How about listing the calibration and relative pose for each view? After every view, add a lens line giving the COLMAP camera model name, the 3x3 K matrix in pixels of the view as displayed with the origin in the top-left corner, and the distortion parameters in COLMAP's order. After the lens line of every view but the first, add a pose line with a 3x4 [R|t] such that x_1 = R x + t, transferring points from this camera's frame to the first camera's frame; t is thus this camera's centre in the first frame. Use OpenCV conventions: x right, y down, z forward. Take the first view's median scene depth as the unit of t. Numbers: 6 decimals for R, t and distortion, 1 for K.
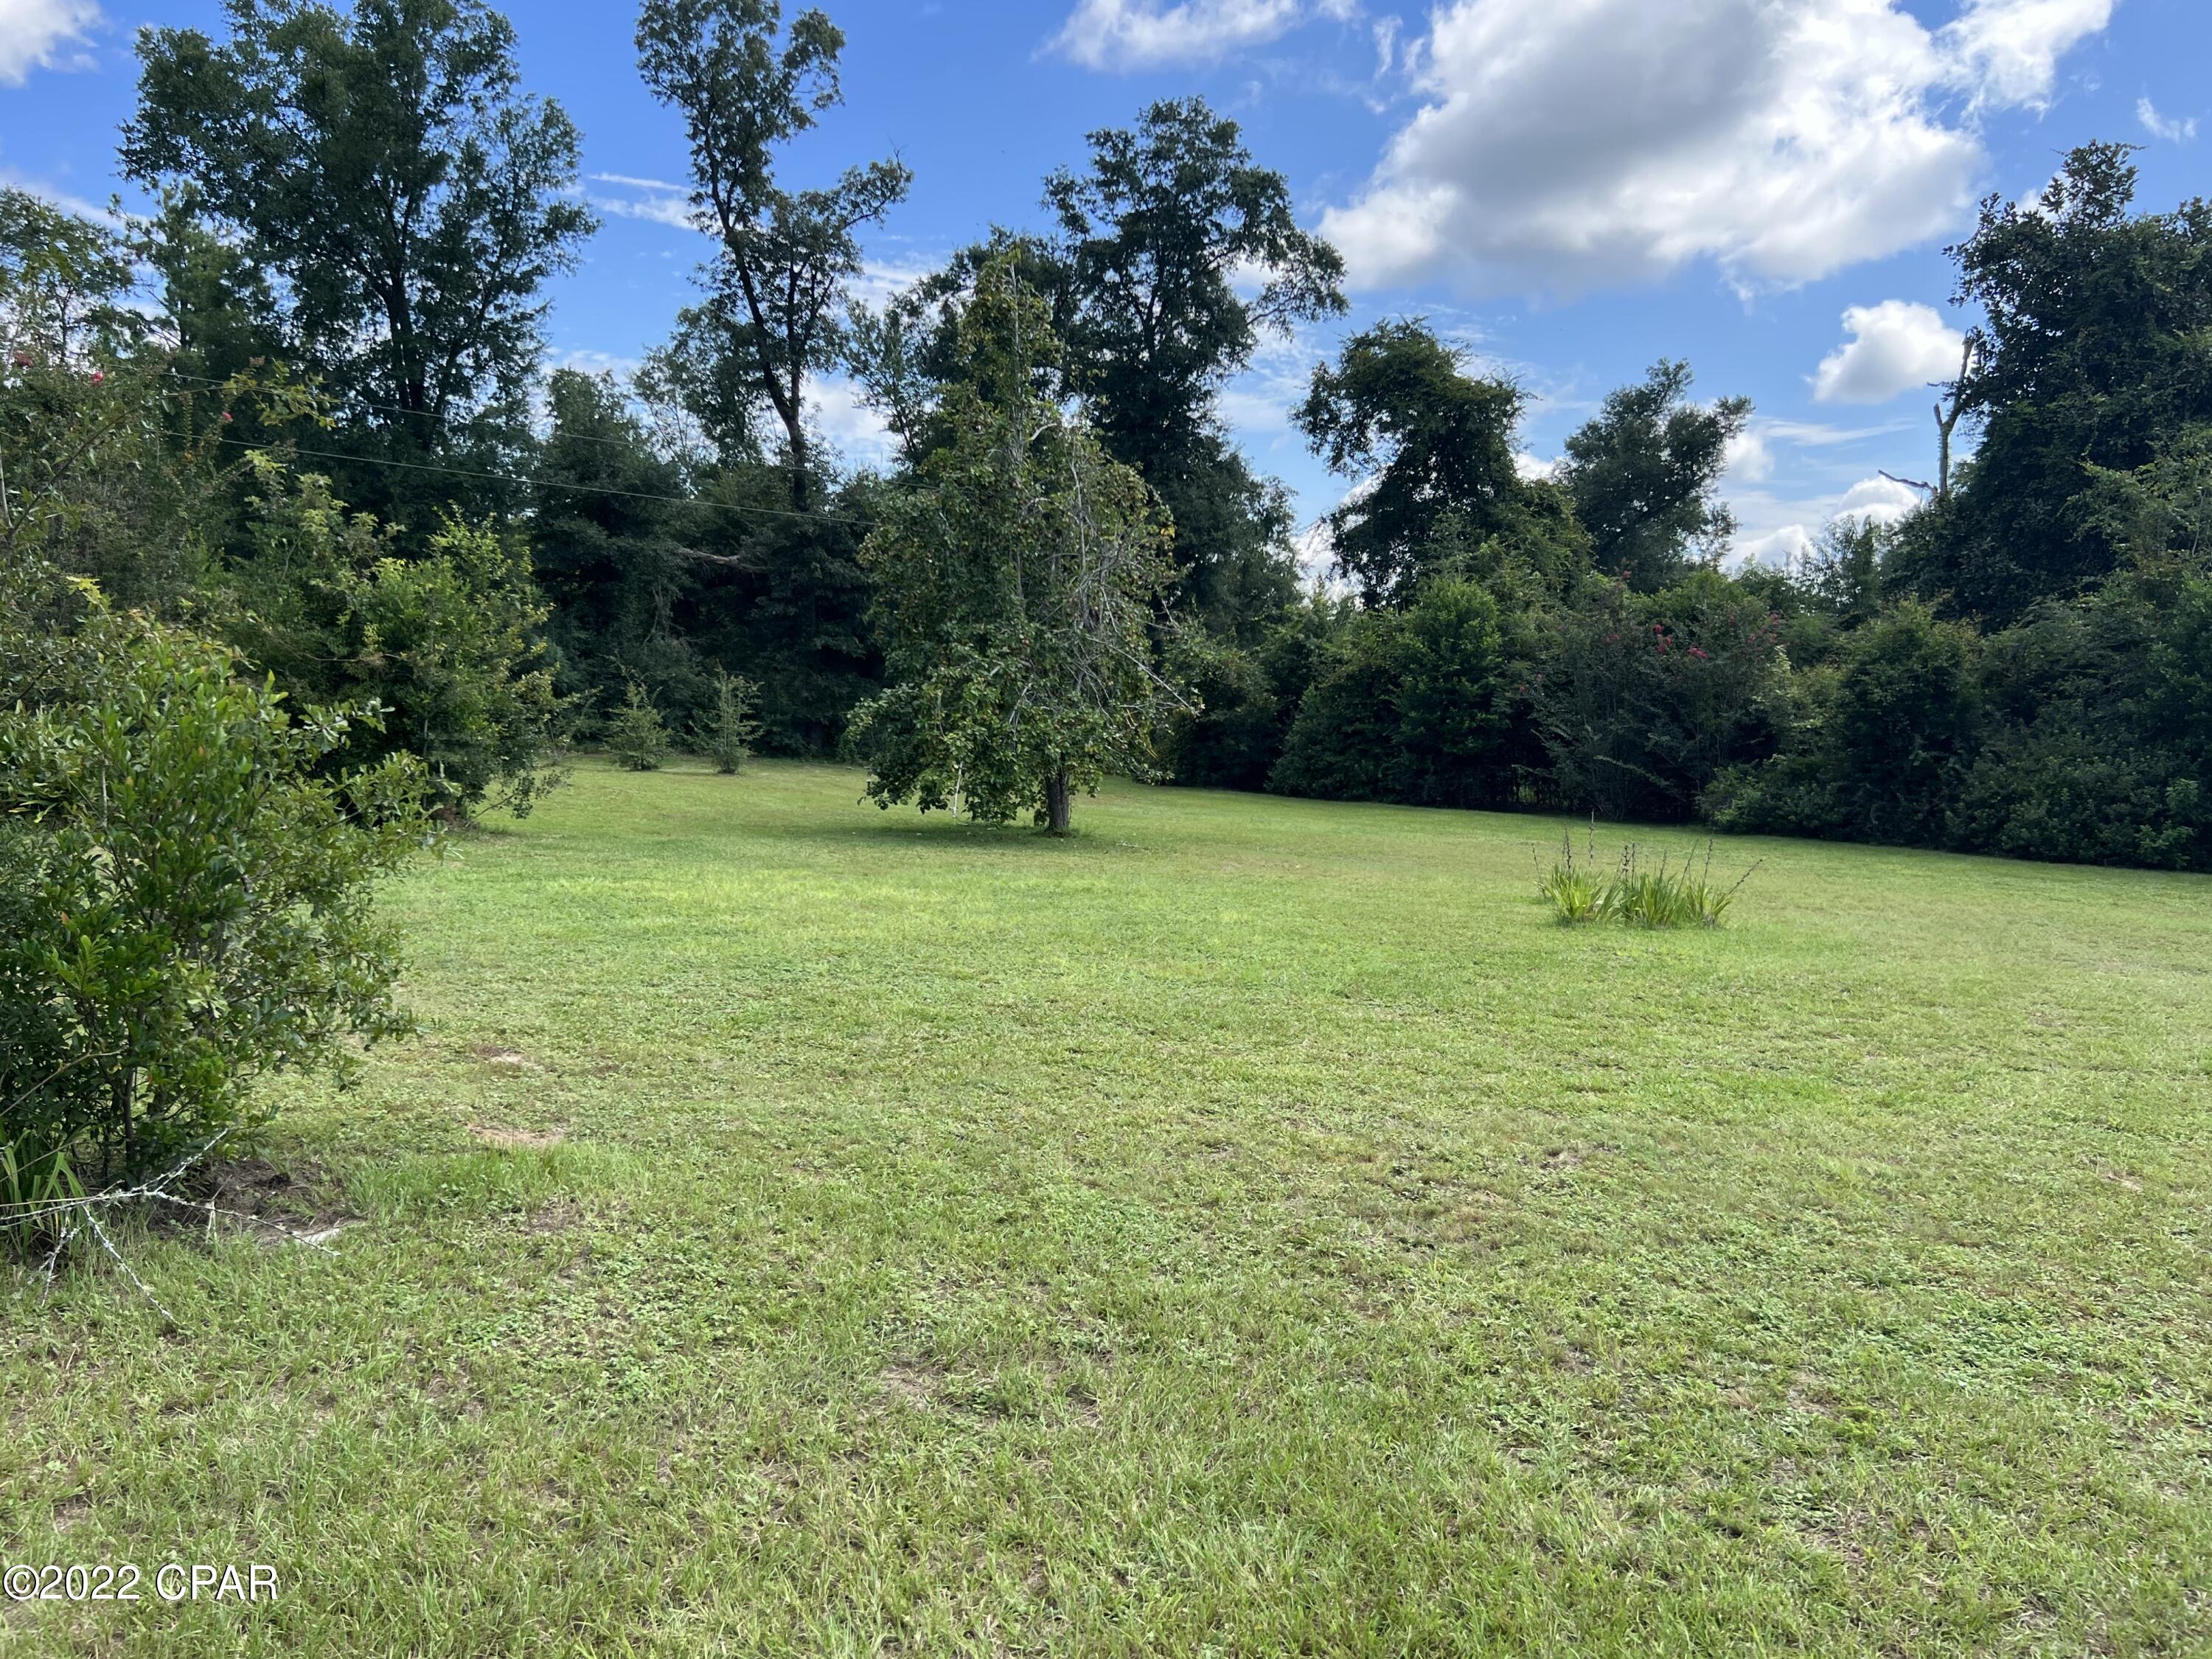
lens RADIAL K [[1667.8, 0, 1104.7], [0, 1667.8, 831.4], [0, 0, 1]] dist [0.034219, -0.025096]
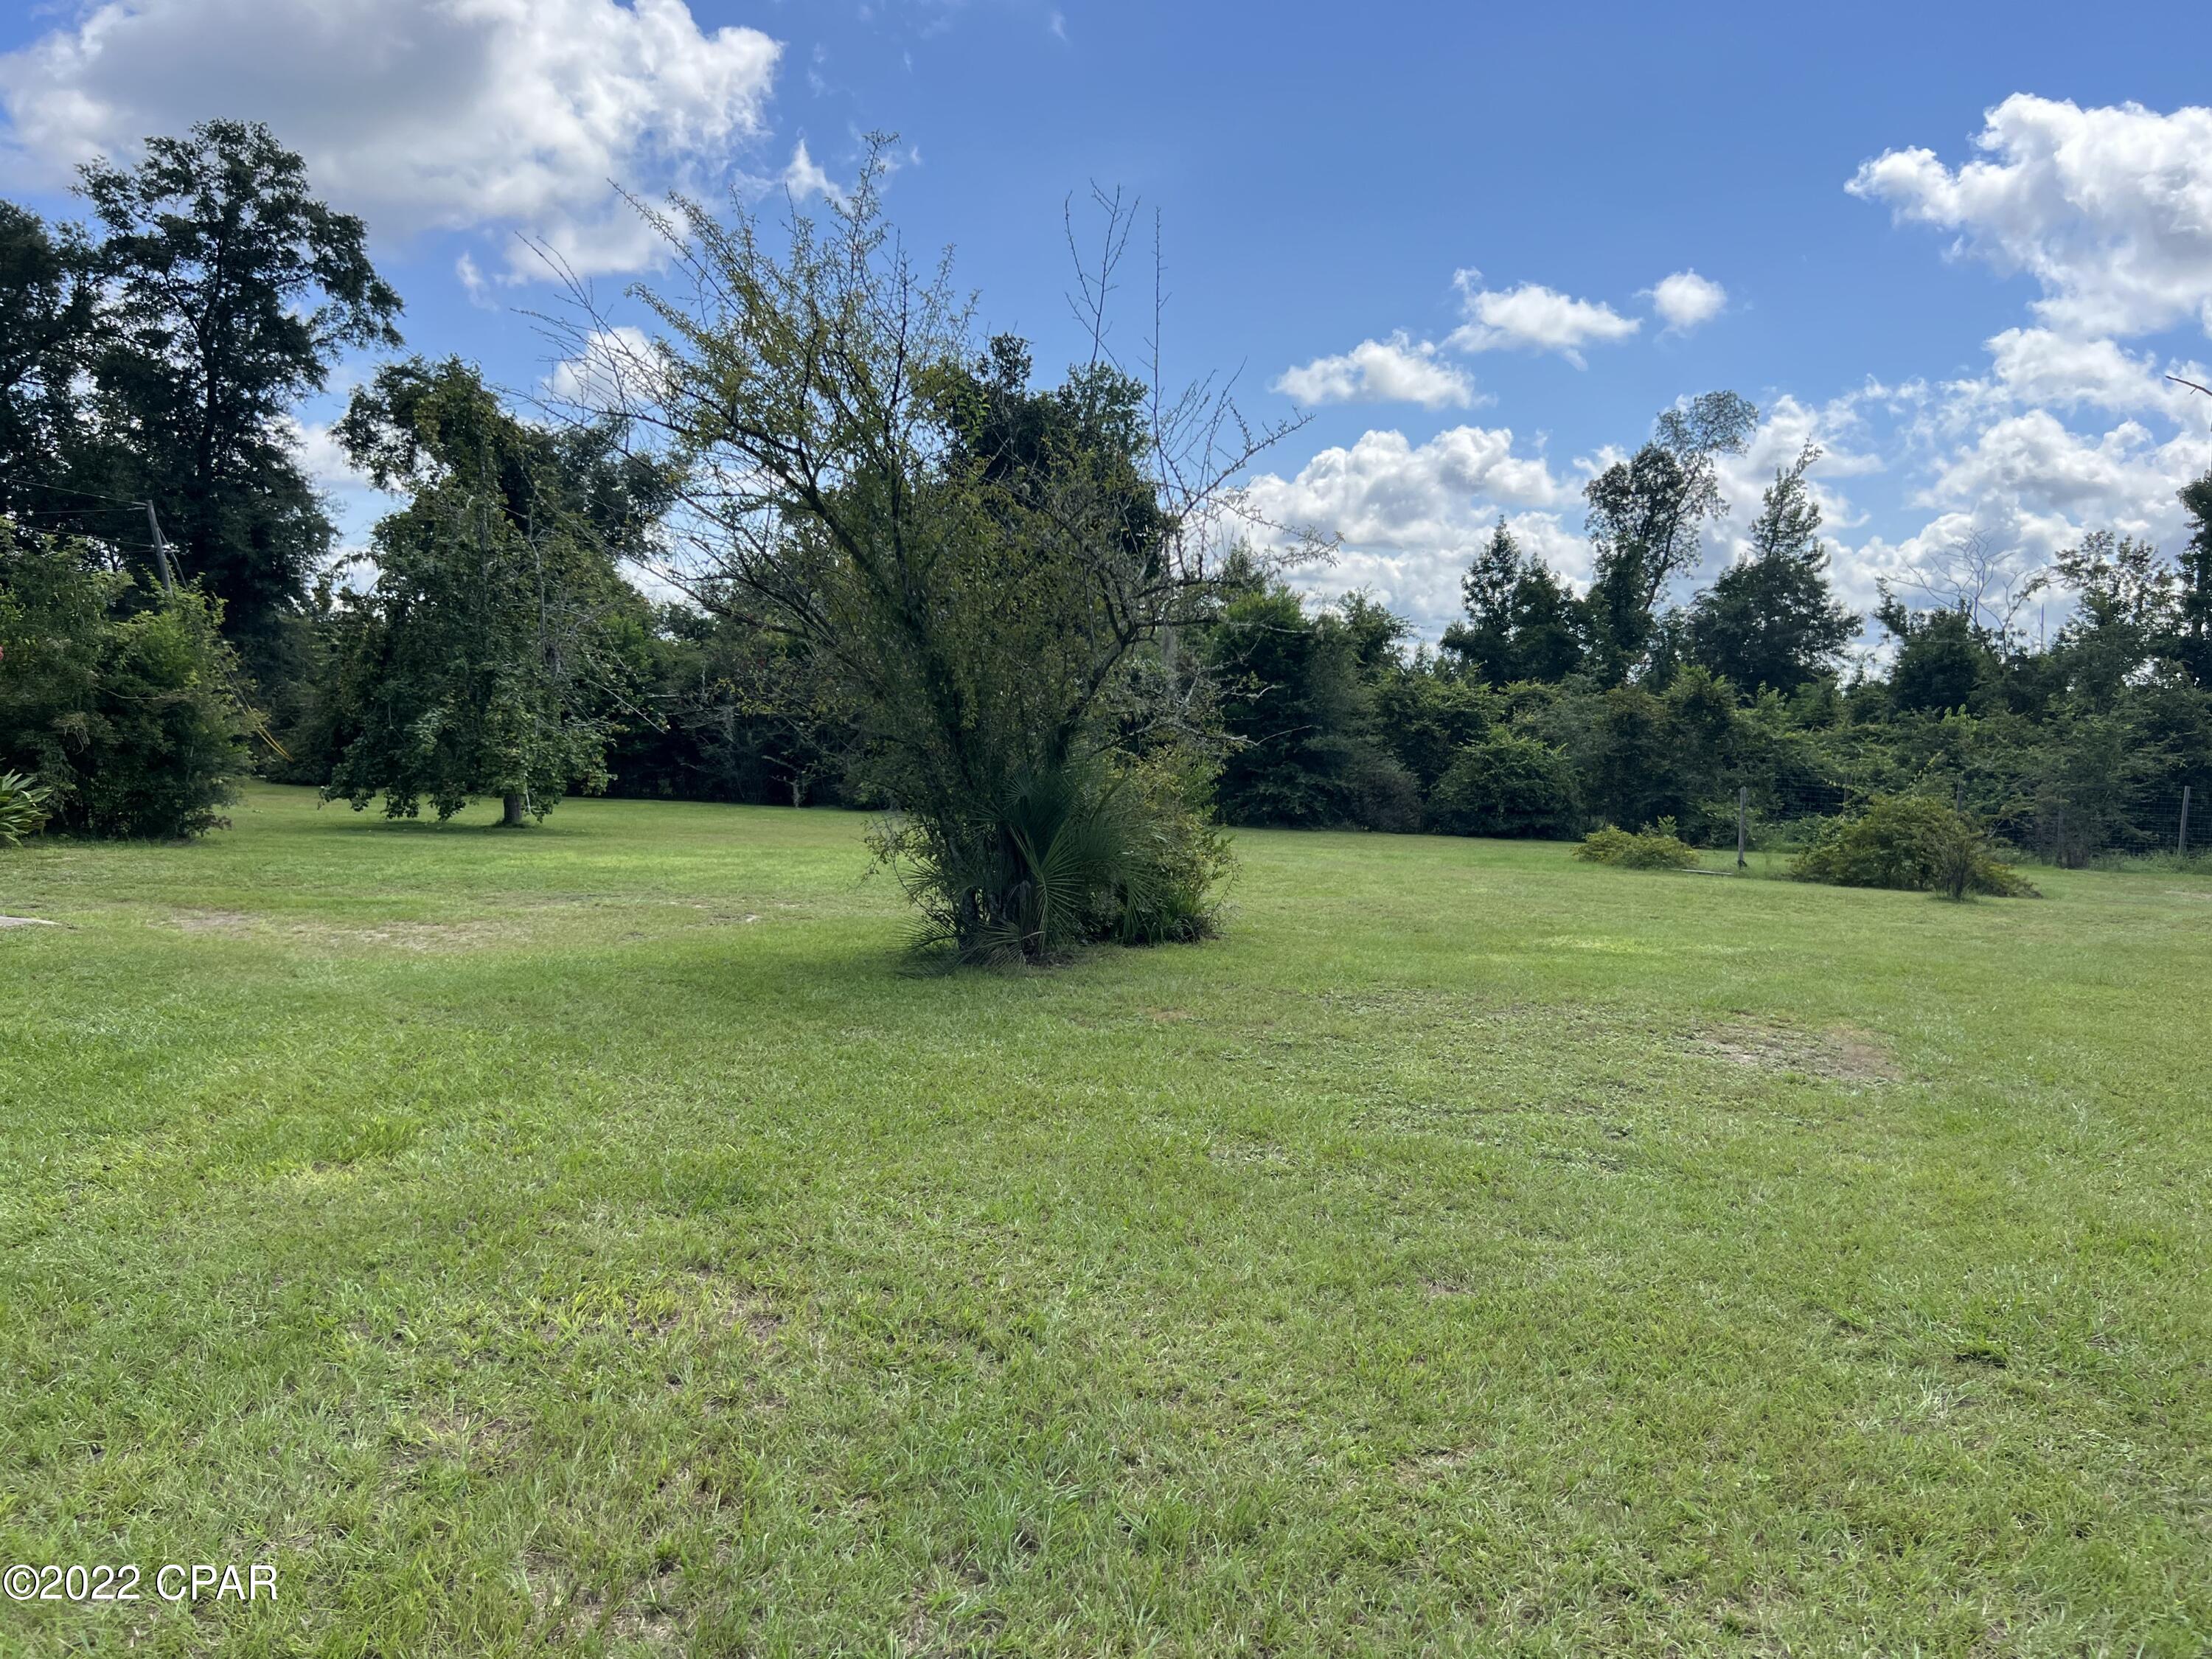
lens RADIAL K [[1667.8, 0, 1108.0], [0, 1667.8, 824.7], [0, 0, 1]] dist [0.034219, -0.025096]
pose [[0.768426, -0.037550, 0.638836, -0.213519], [0.037068, 0.999213, 0.014144, 0.000086], [-0.638864, 0.012812, 0.769213, -0.125555]]
